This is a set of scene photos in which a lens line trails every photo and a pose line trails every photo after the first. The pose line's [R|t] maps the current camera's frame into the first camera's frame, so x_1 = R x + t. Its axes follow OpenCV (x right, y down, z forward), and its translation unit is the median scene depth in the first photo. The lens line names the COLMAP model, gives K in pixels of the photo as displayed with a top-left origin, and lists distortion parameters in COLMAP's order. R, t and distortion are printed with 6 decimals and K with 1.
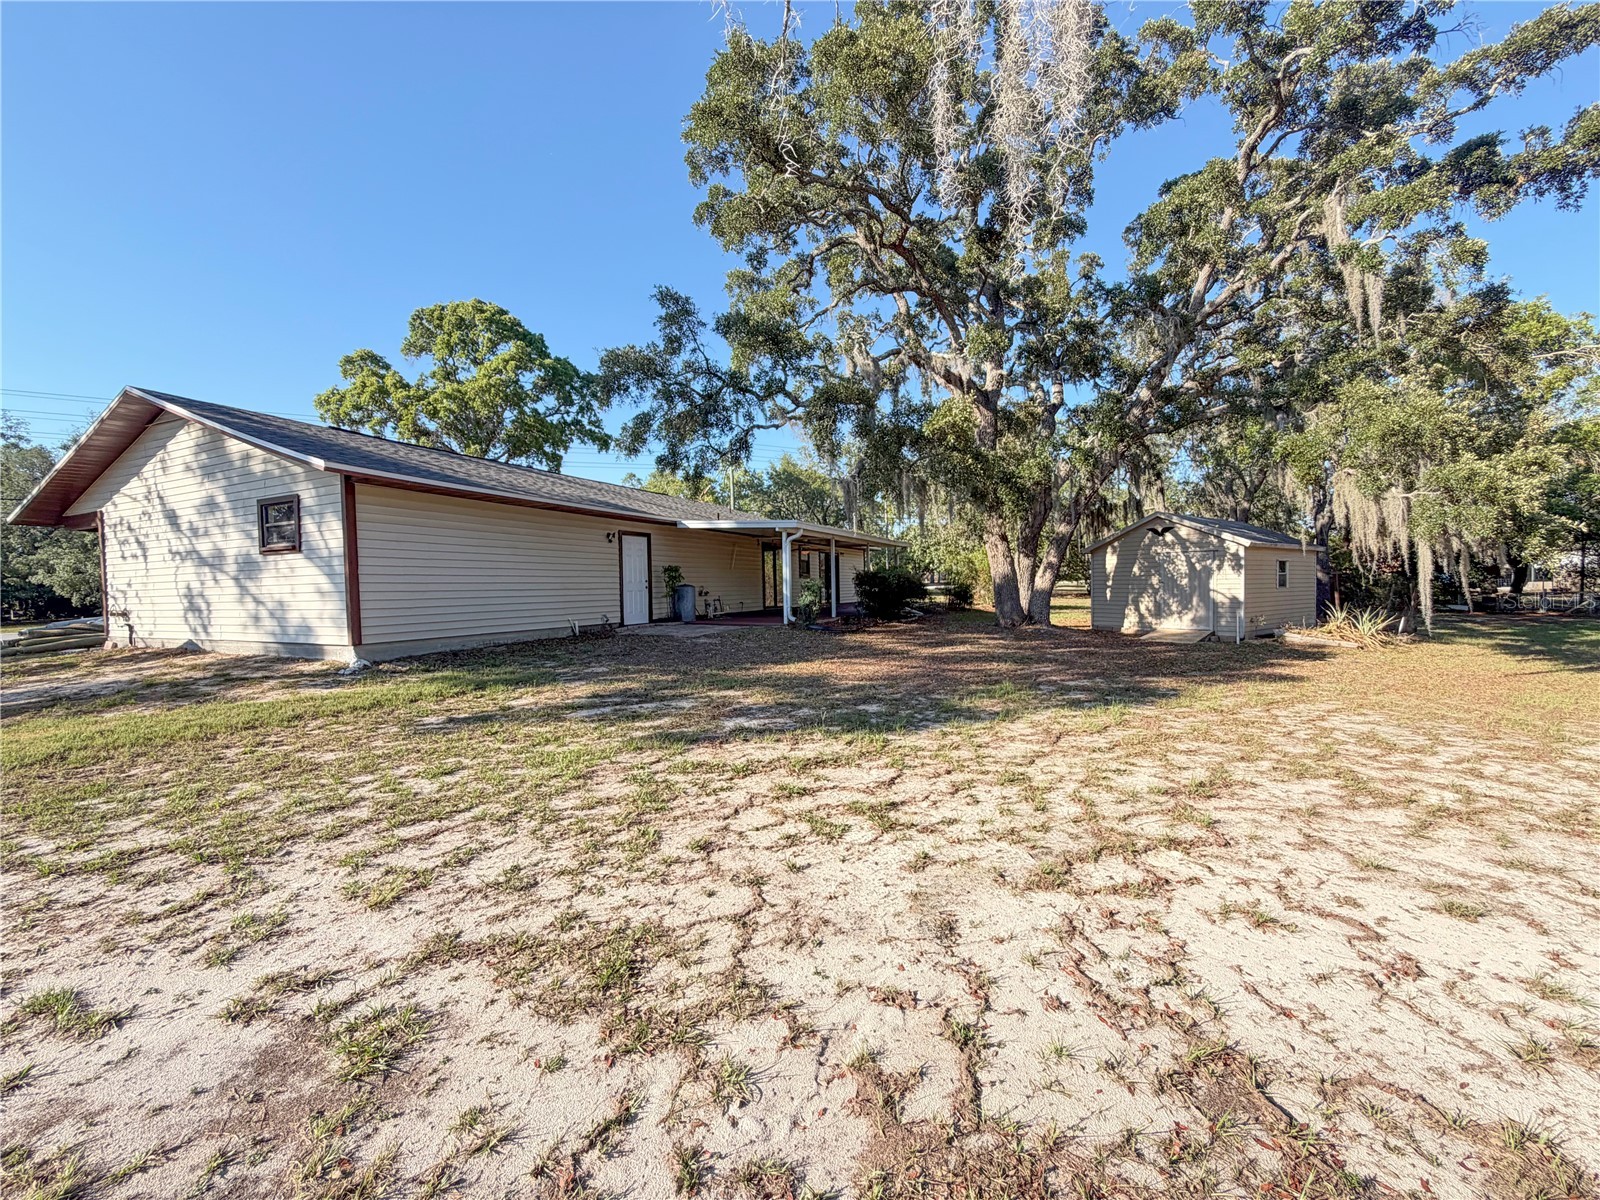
lens RADIAL K [[640.6, 0, 804.4], [0, 640.6, 601.7], [0, 0, 1]] dist [-0.000327, 0.000059]
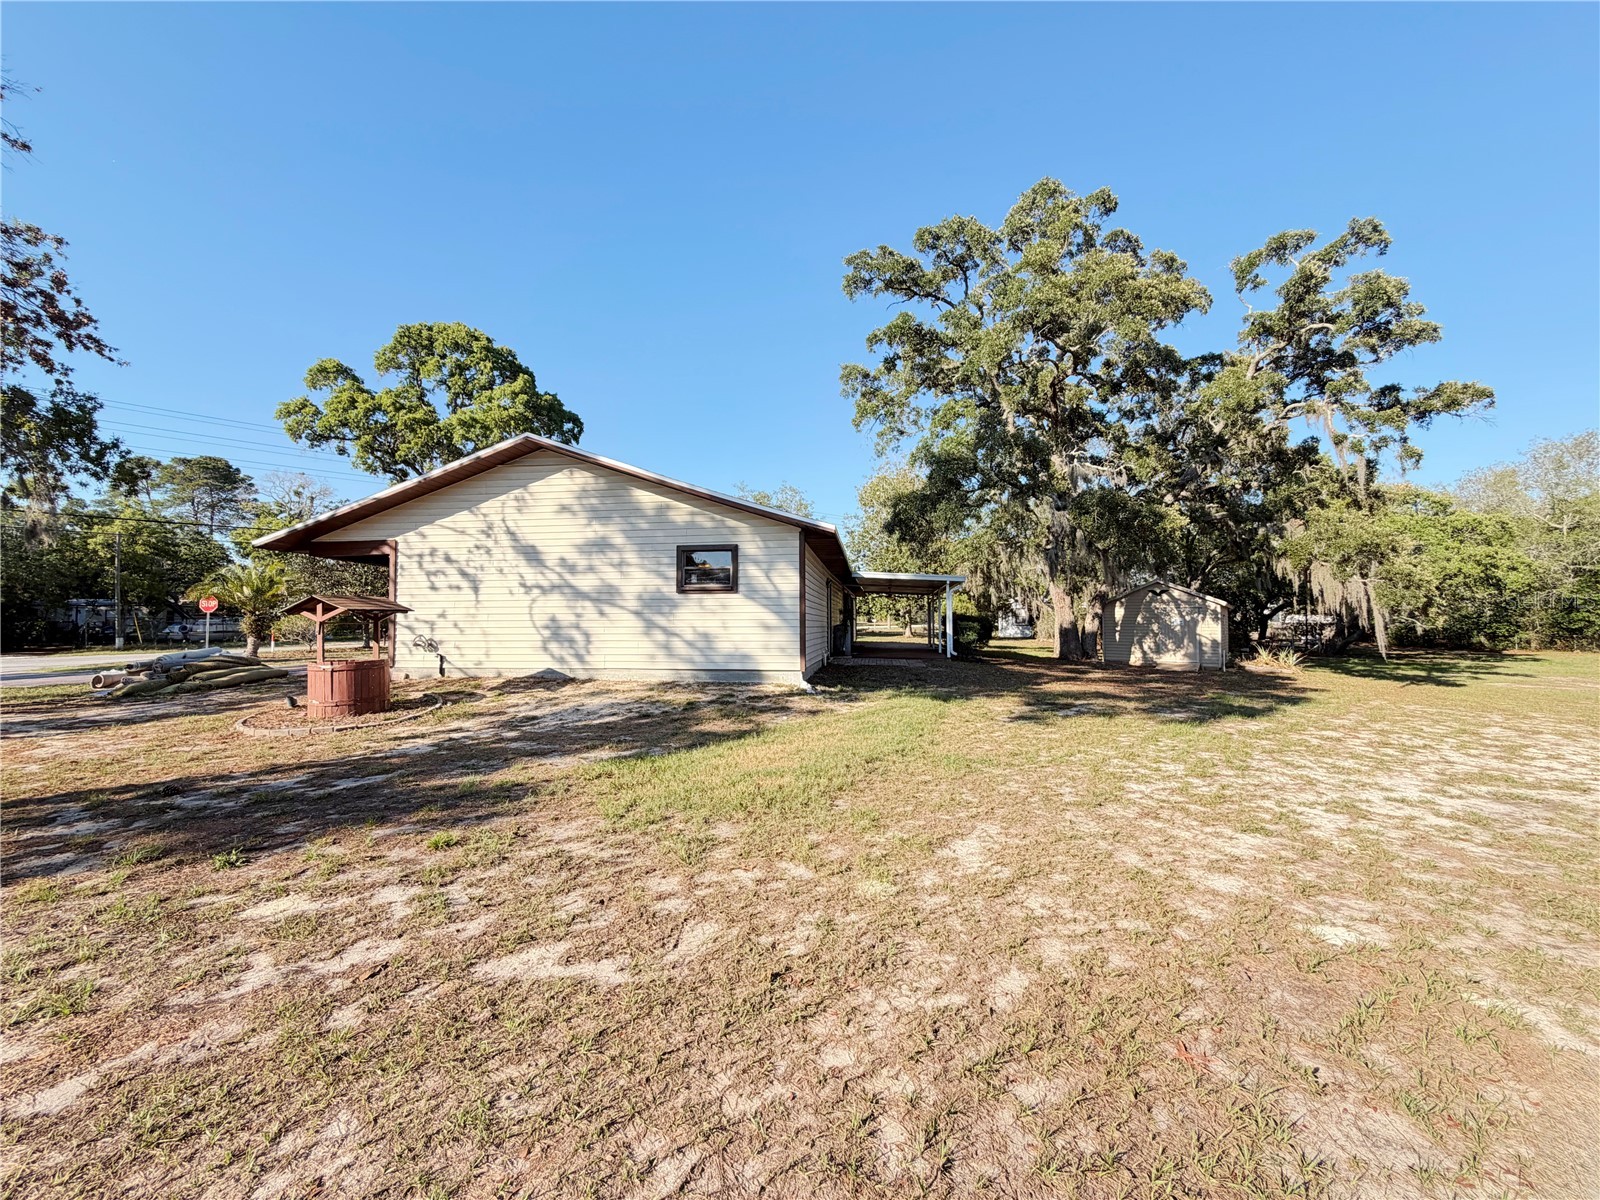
lens RADIAL K [[640.6, 0, 792.6], [0, 640.6, 602.8], [0, 0, 1]] dist [-0.000327, 0.000059]
pose [[0.952566, 0.028447, 0.302999, -0.830888], [-0.009862, 0.997984, -0.062690, 0.012220], [-0.304172, 0.056729, 0.950927, -0.128745]]
